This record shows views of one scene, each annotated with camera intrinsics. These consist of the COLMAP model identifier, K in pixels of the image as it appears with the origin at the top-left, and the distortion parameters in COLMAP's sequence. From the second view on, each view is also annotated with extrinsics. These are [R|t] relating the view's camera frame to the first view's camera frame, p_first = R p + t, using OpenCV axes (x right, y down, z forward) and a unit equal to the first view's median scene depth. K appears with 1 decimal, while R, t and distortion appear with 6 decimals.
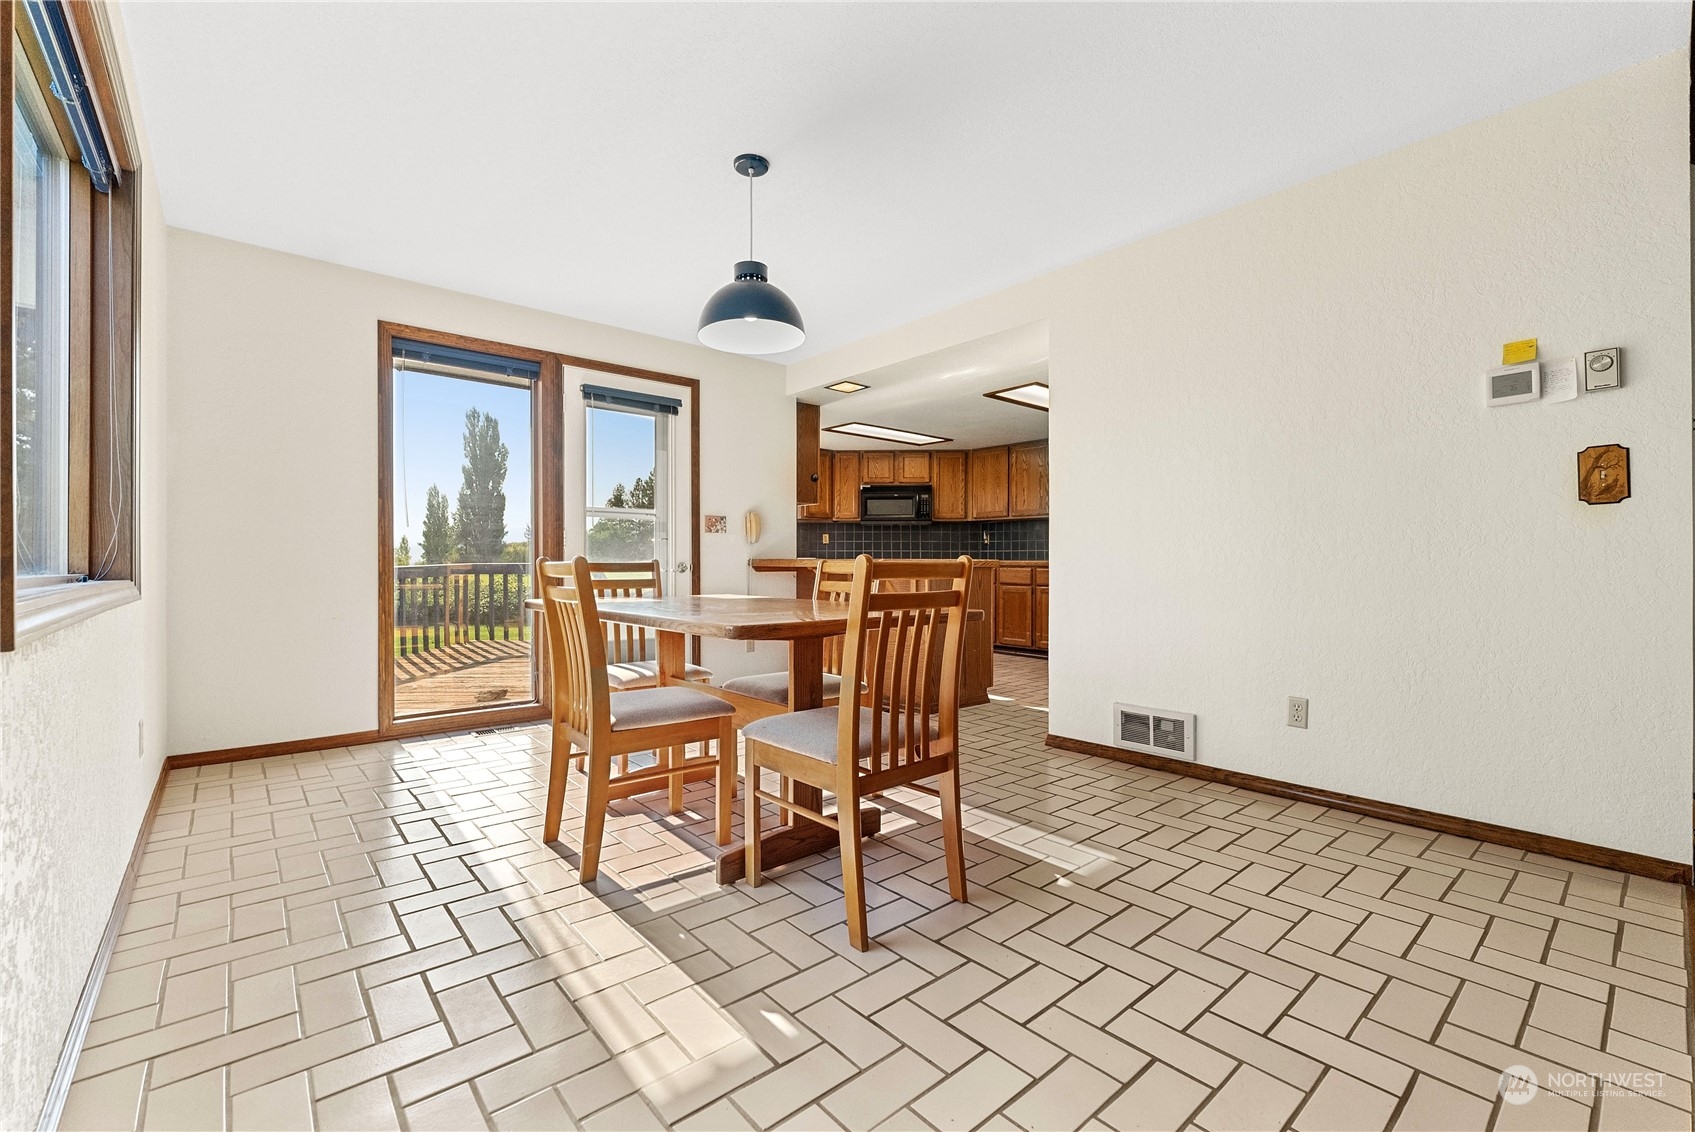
lens RADIAL K [[714.5, 0, 853.8], [0, 714.5, 562.3], [0, 0, 1]] dist [0.002456, -0.001232]
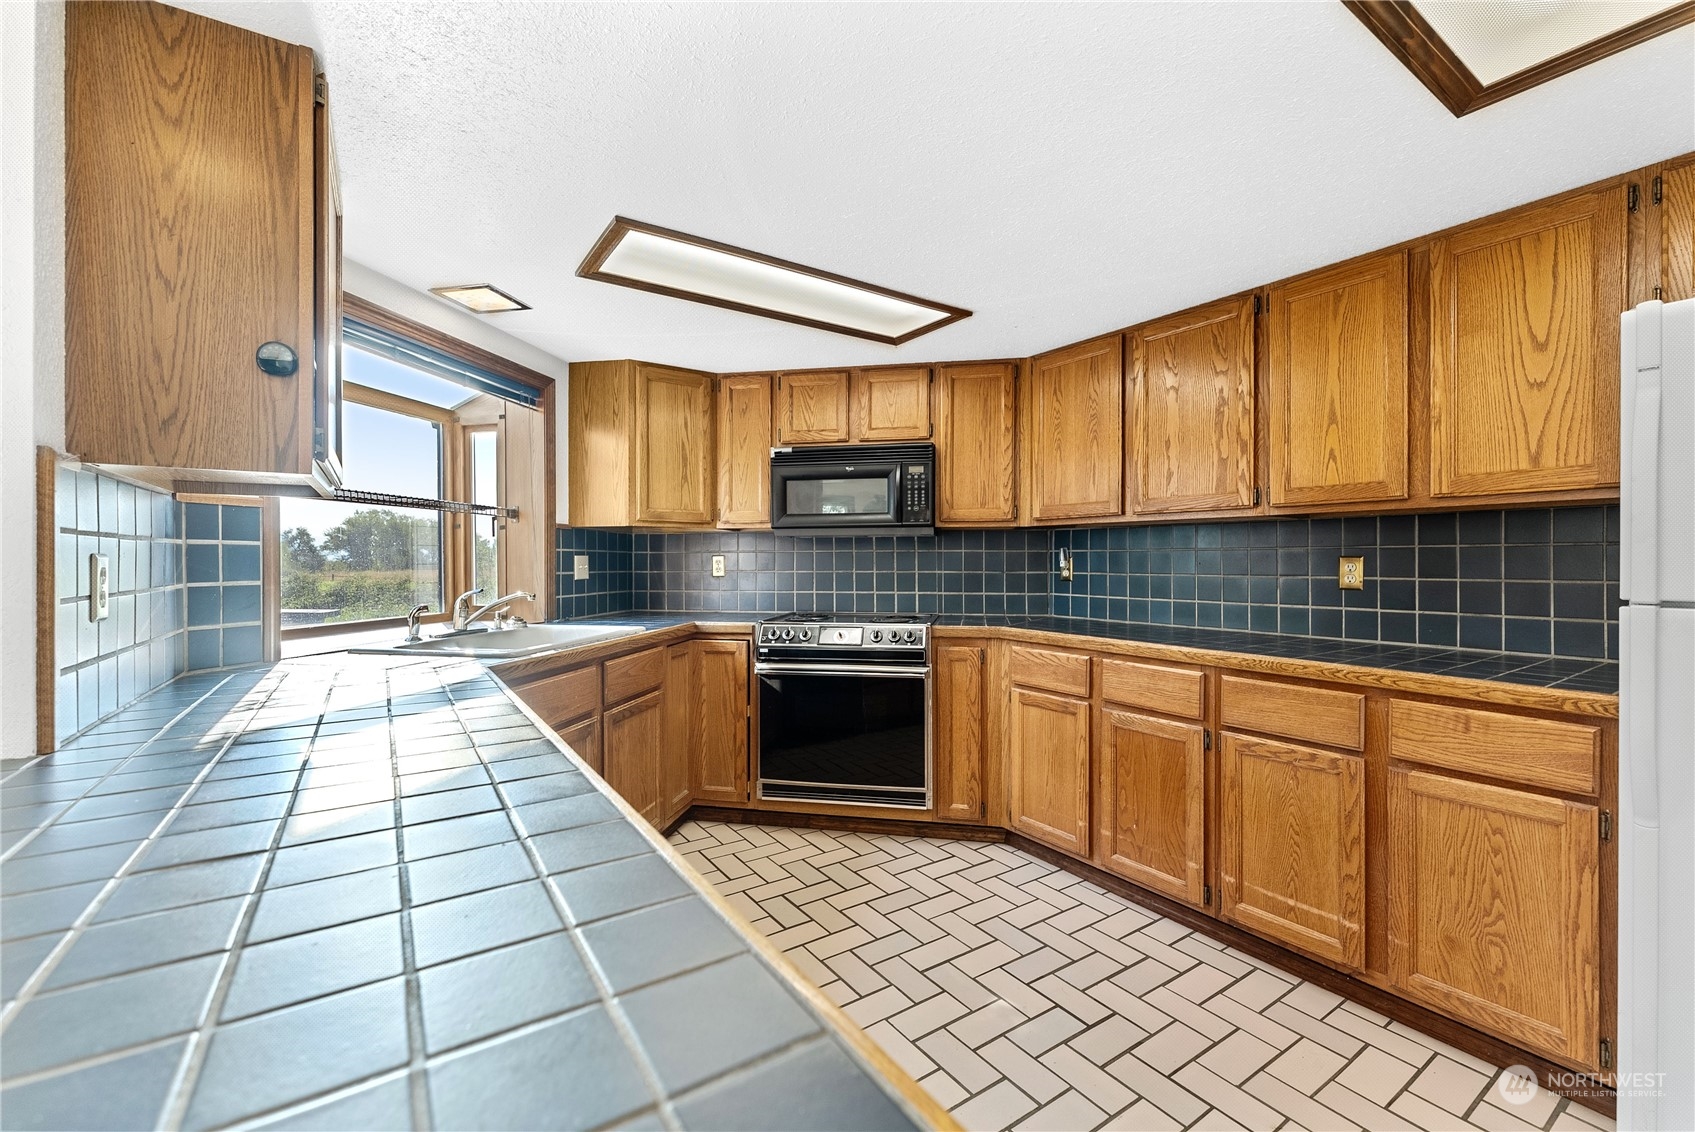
lens RADIAL K [[714.5, 0, 845.4], [0, 714.5, 573.1], [0, 0, 1]] dist [0.002456, -0.001232]
pose [[0.993453, -0.003867, -0.114178, 0.104409], [0.006106, 0.999796, 0.019275, -0.038834], [0.114080, -0.019846, 0.993273, 0.564023]]
